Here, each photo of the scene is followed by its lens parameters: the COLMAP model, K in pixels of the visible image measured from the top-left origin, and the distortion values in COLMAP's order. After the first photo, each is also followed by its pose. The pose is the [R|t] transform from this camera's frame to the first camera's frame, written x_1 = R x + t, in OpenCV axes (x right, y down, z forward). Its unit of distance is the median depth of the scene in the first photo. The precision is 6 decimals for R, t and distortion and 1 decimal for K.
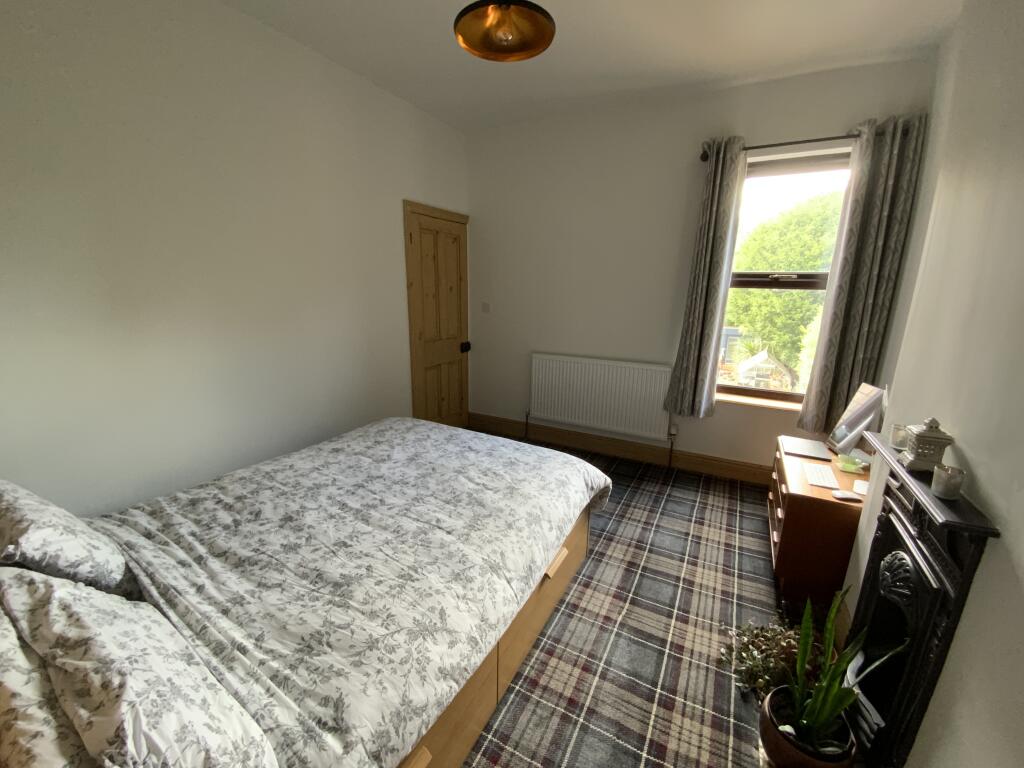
lens RADIAL K [[415.6, 0, 514.7], [0, 415.6, 382.0], [0, 0, 1]] dist [0.010101, -0.000542]
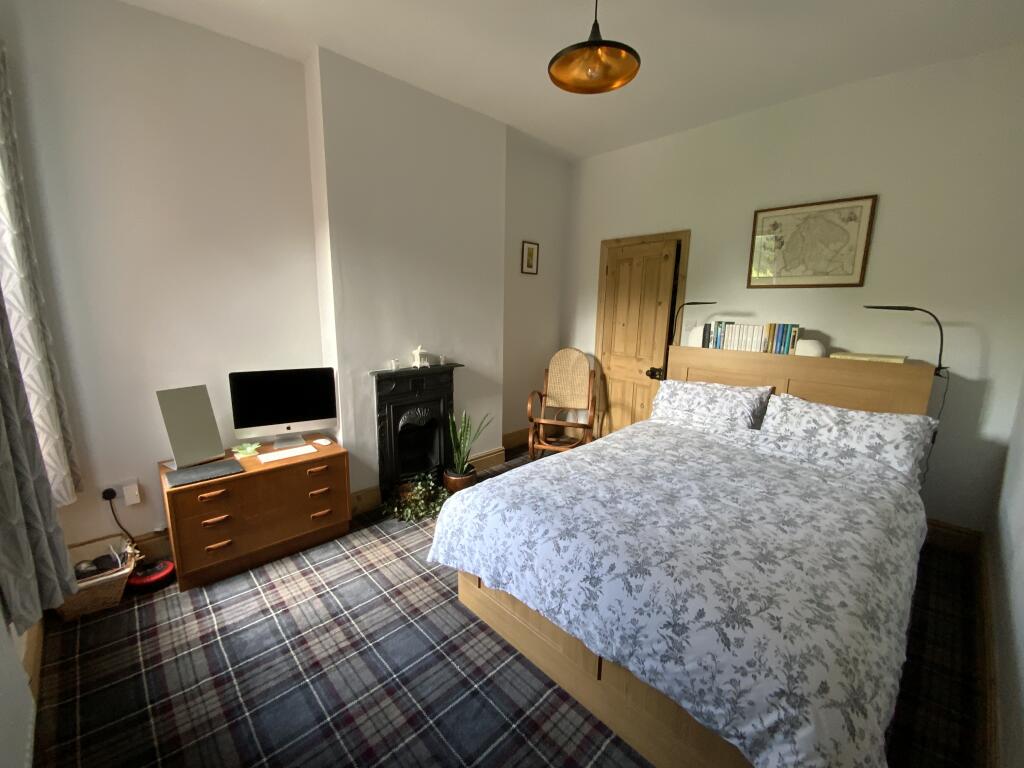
lens RADIAL K [[415.6, 0, 514.7], [0, 415.6, 382.0], [0, 0, 1]] dist [0.010101, -0.000542]
pose [[-0.953310, -0.089345, 0.288475, -0.166112], [0.035263, 0.915766, 0.400161, -0.394167], [-0.299928, 0.391650, -0.869858, 1.781873]]
